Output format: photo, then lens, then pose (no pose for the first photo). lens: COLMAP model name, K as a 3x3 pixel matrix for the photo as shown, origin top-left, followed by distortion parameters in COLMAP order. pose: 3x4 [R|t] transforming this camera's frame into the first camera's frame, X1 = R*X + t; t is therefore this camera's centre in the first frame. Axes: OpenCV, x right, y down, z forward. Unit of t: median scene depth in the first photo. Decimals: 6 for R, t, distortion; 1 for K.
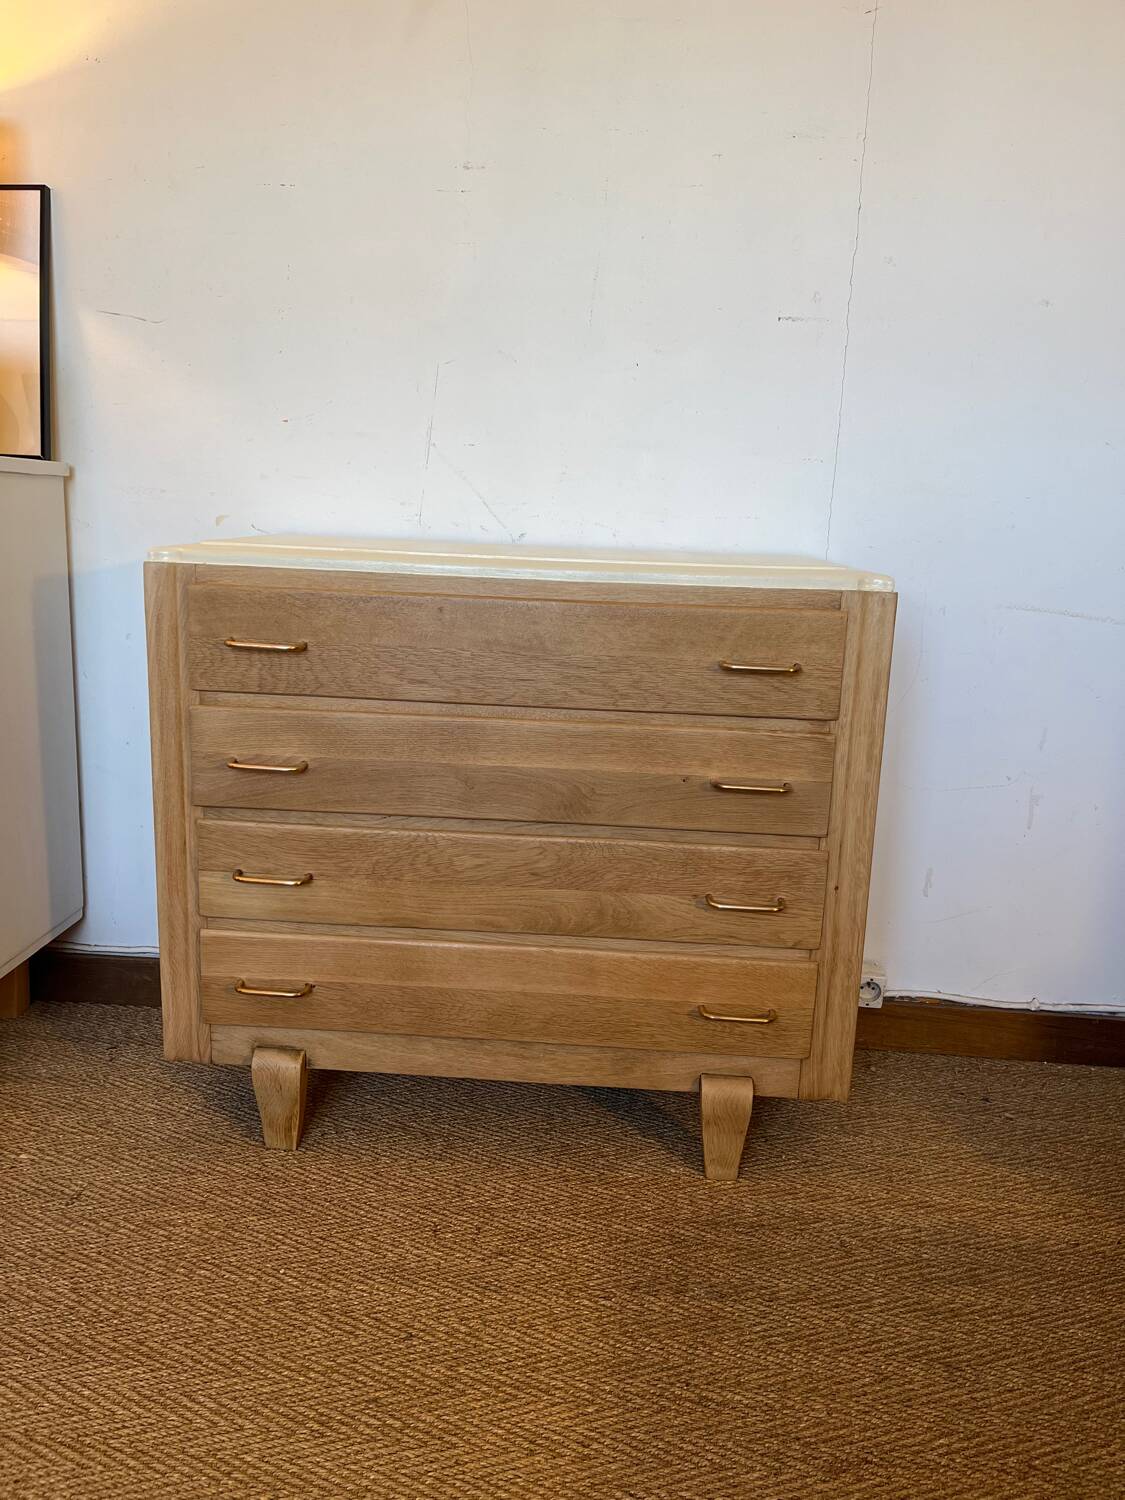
lens RADIAL K [[1142.5, 0, 562.1], [0, 1142.5, 750.8], [0, 0, 1]] dist [0.069799, -0.103771]
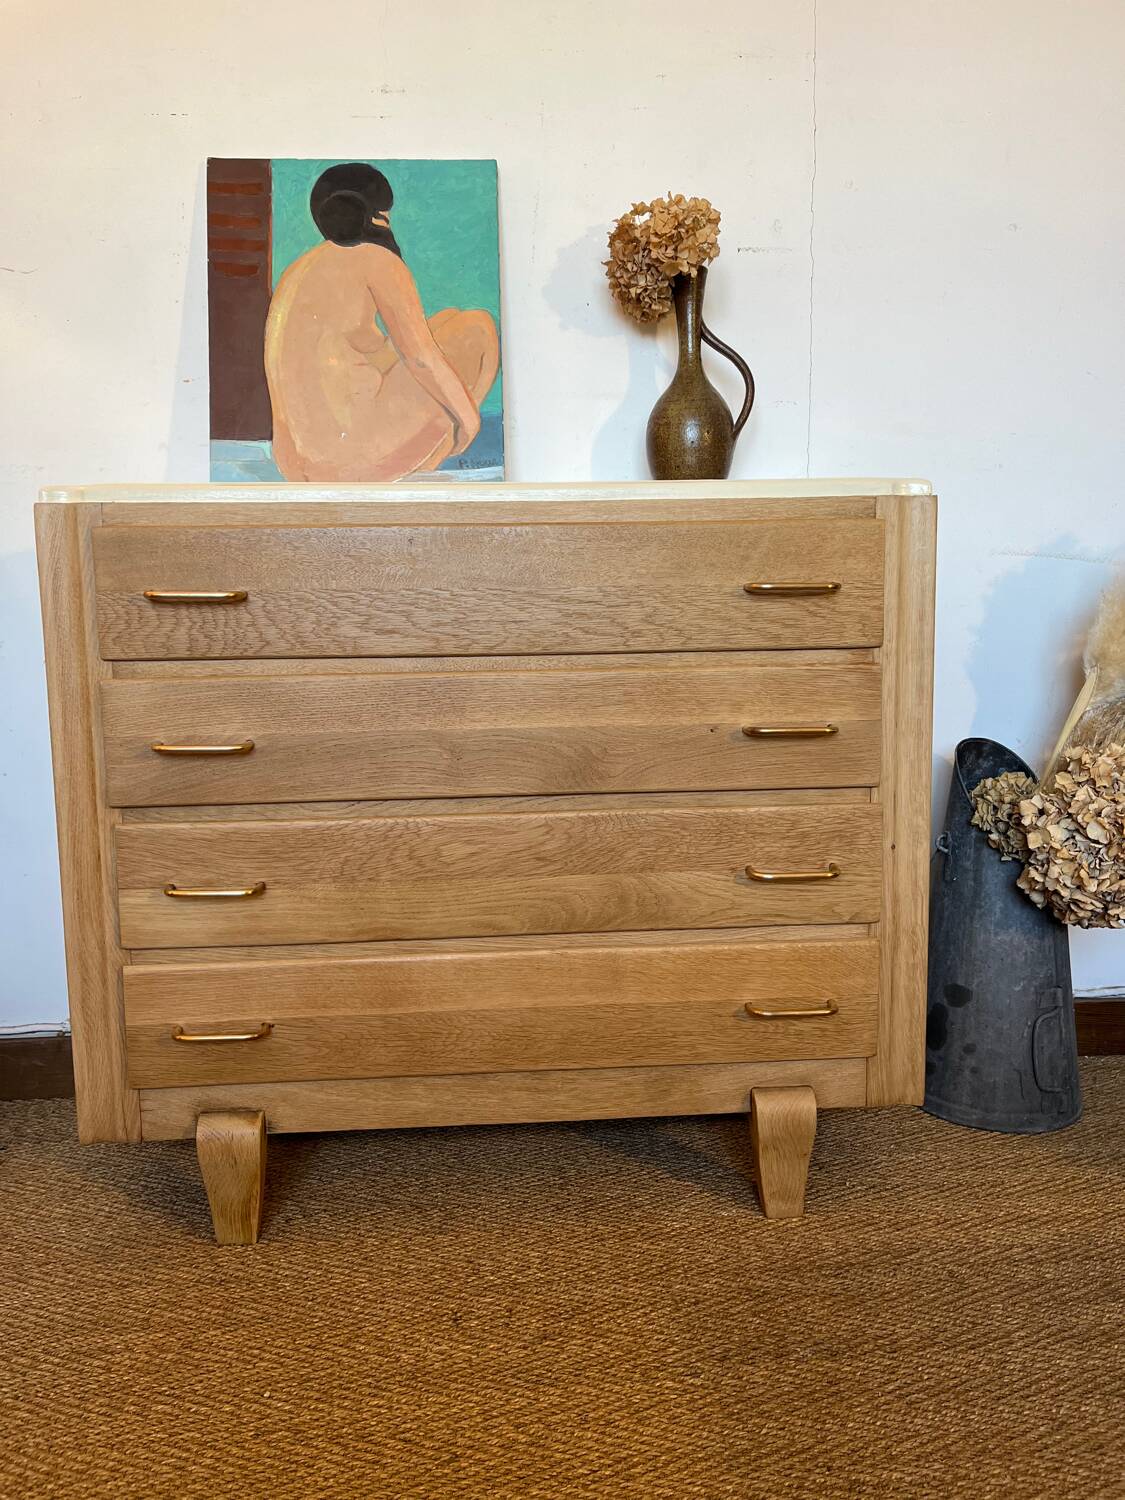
lens RADIAL K [[1142.5, 0, 552.8], [0, 1142.5, 746.2], [0, 0, 1]] dist [0.069799, -0.103771]
pose [[0.991008, -0.066725, 0.115976, -0.106341], [0.077107, 0.993179, -0.087464, 0.100192], [-0.109348, 0.095620, 0.989394, 0.173401]]
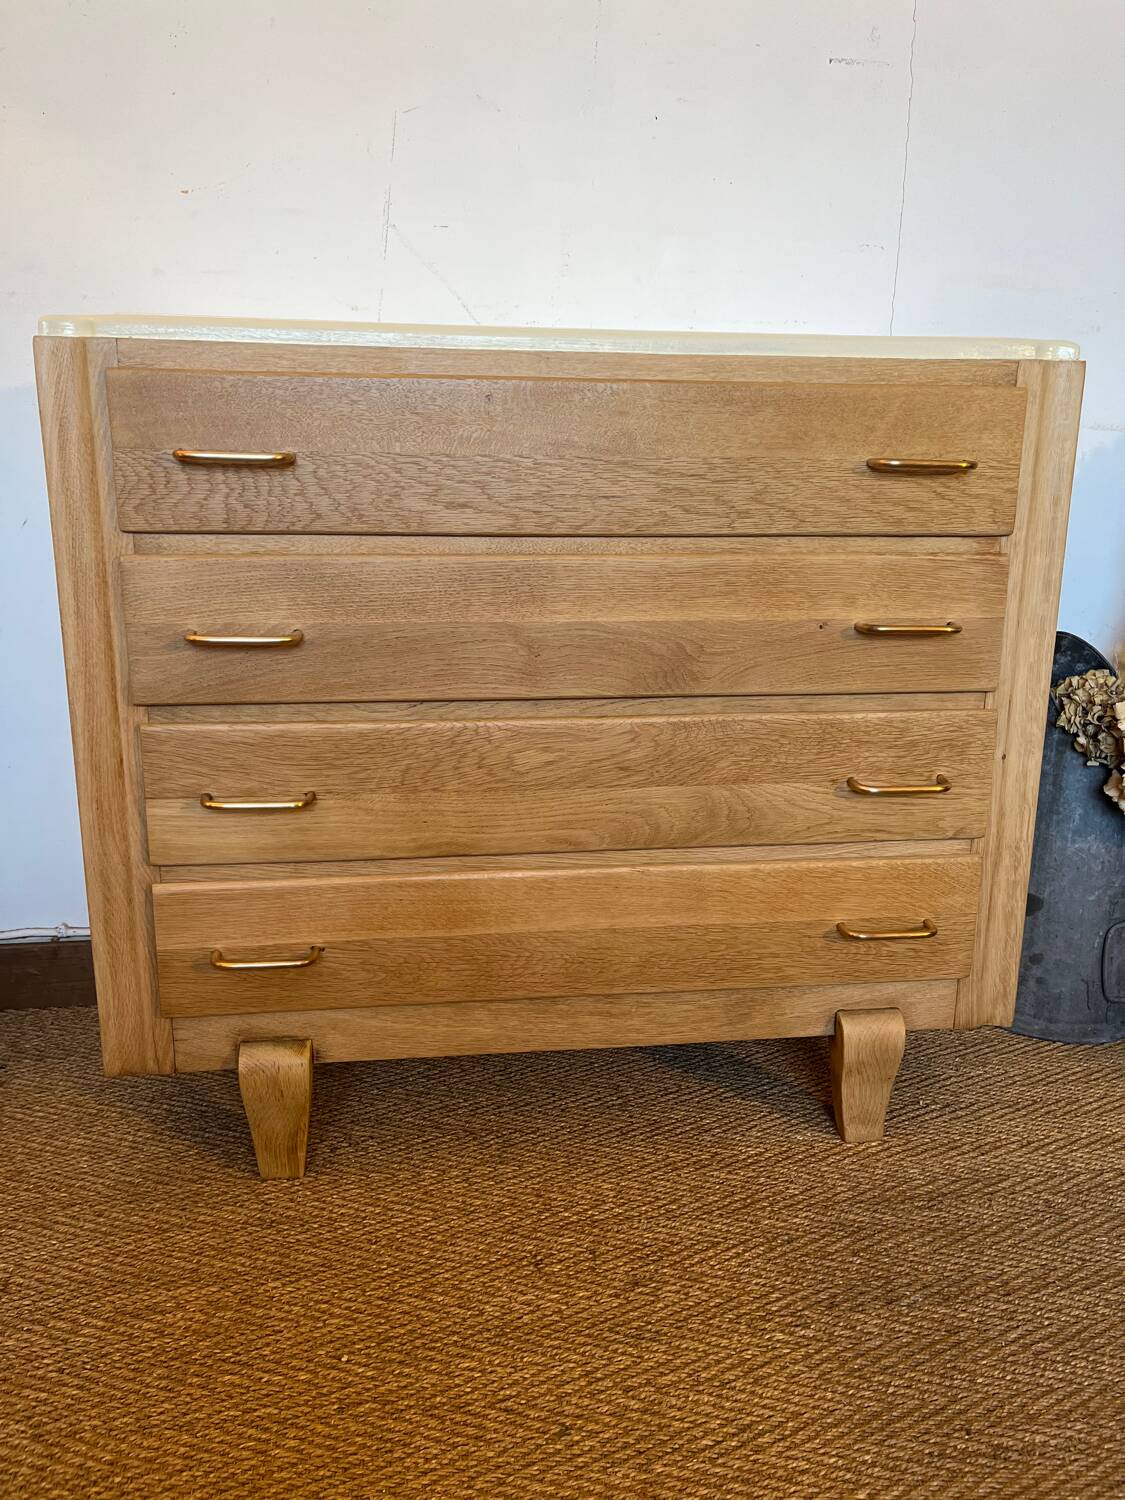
lens RADIAL K [[1142.5, 0, 564.6], [0, 1142.5, 741.2], [0, 0, 1]] dist [0.069799, -0.103771]
pose [[0.982442, -0.068941, 0.173364, -0.189764], [0.064211, 0.997399, 0.032749, 0.063902], [-0.175170, -0.021042, 0.984313, 0.280465]]
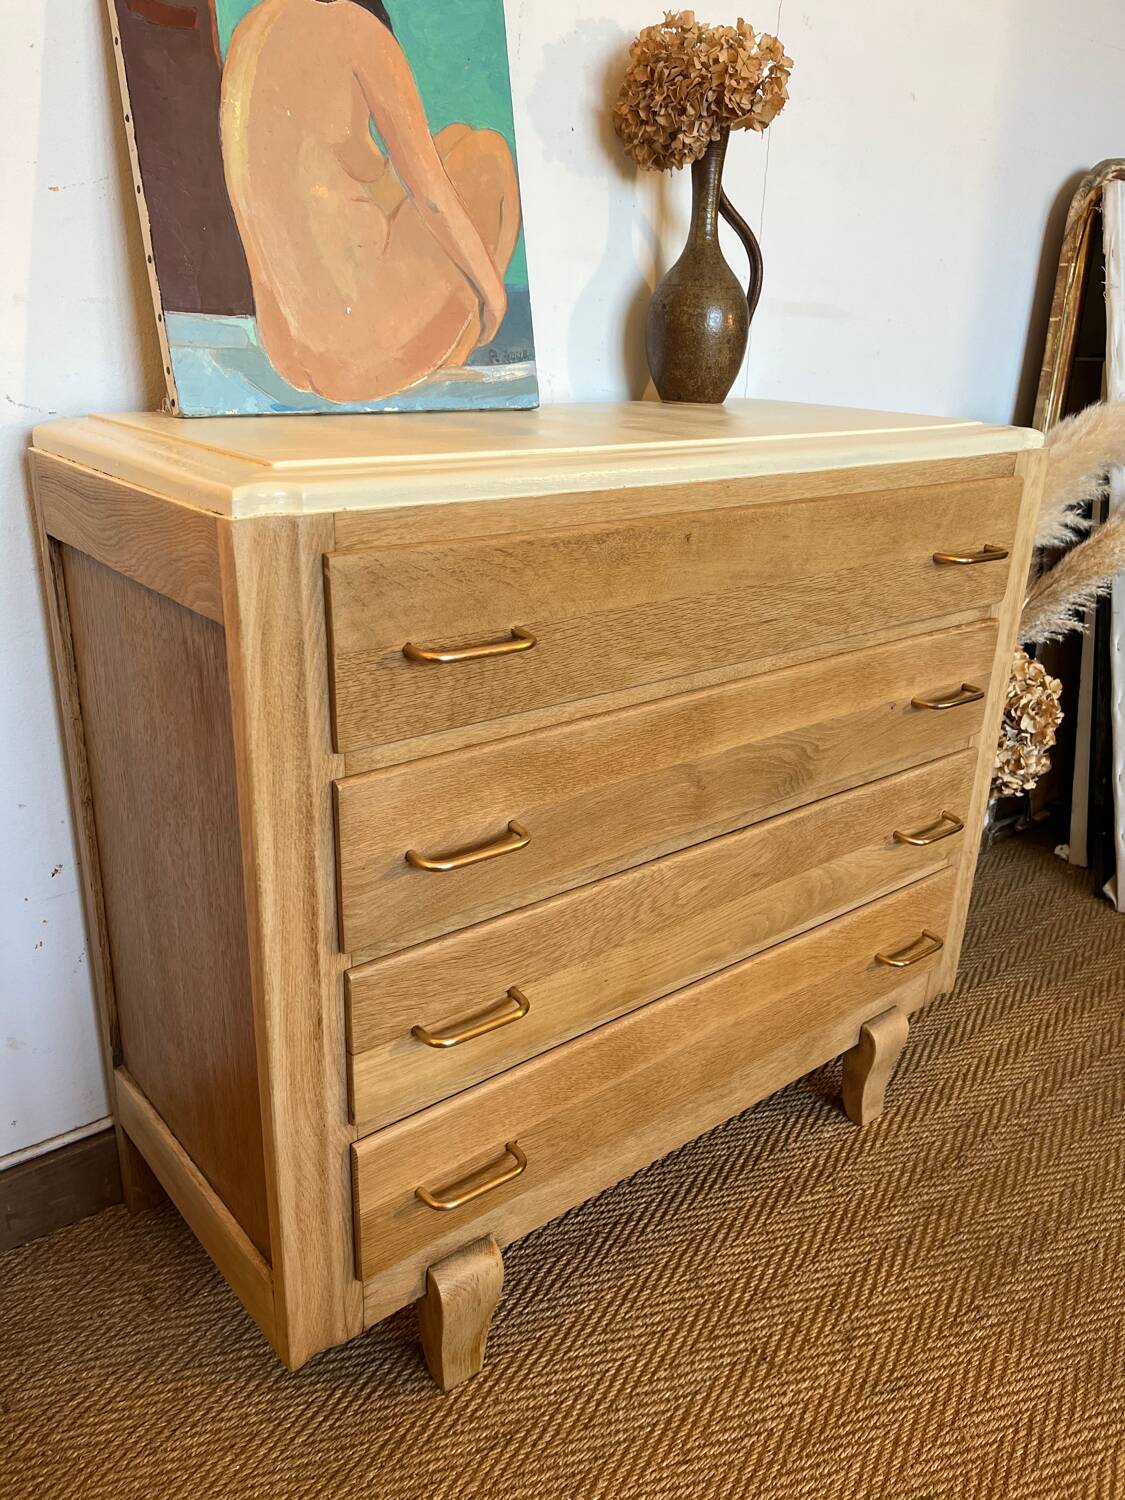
lens RADIAL K [[1142.5, 0, 555.5], [0, 1142.5, 746.3], [0, 0, 1]] dist [0.069799, -0.103771]
pose [[0.738619, -0.251476, 0.625461, -0.568751], [0.136383, 0.964373, 0.226683, -0.160017], [-0.660183, -0.082130, 0.746601, 0.537483]]
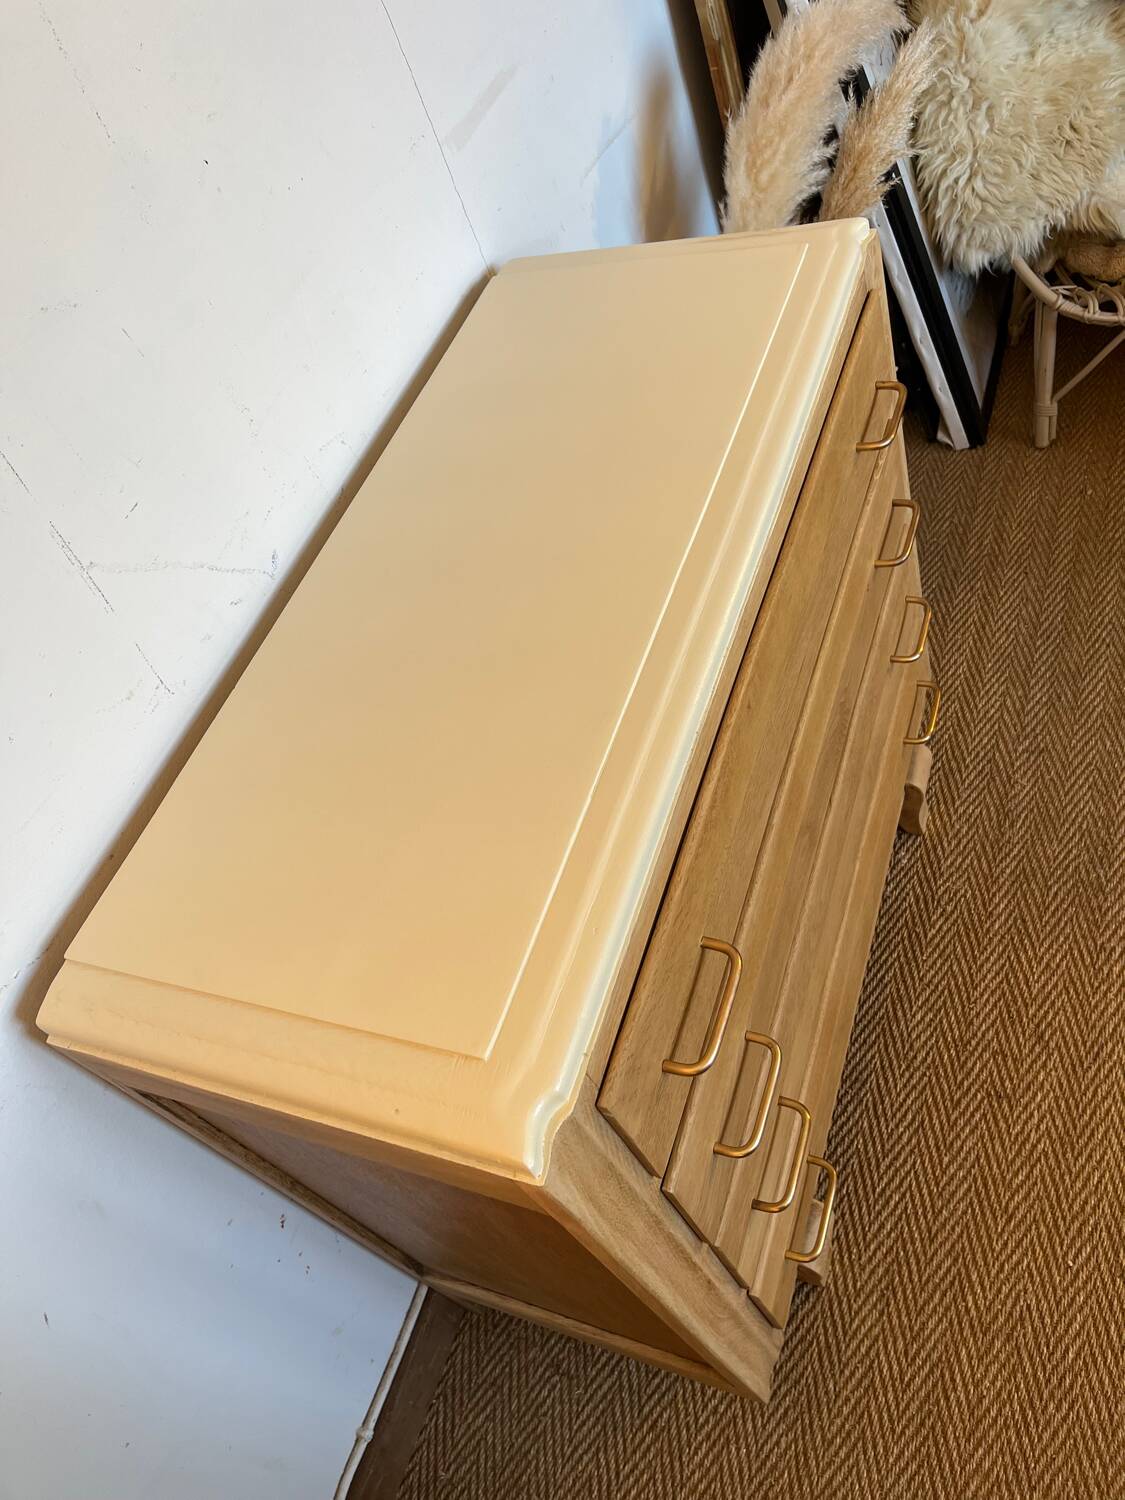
lens RADIAL K [[1142.5, 0, 583.9], [0, 1142.5, 735.0], [0, 0, 1]] dist [0.069799, -0.103771]
pose [[0.266685, -0.815314, 0.513948, -0.433042], [0.495337, 0.573390, 0.652583, -0.527978], [-0.826753, 0.080543, 0.556770, 0.707715]]
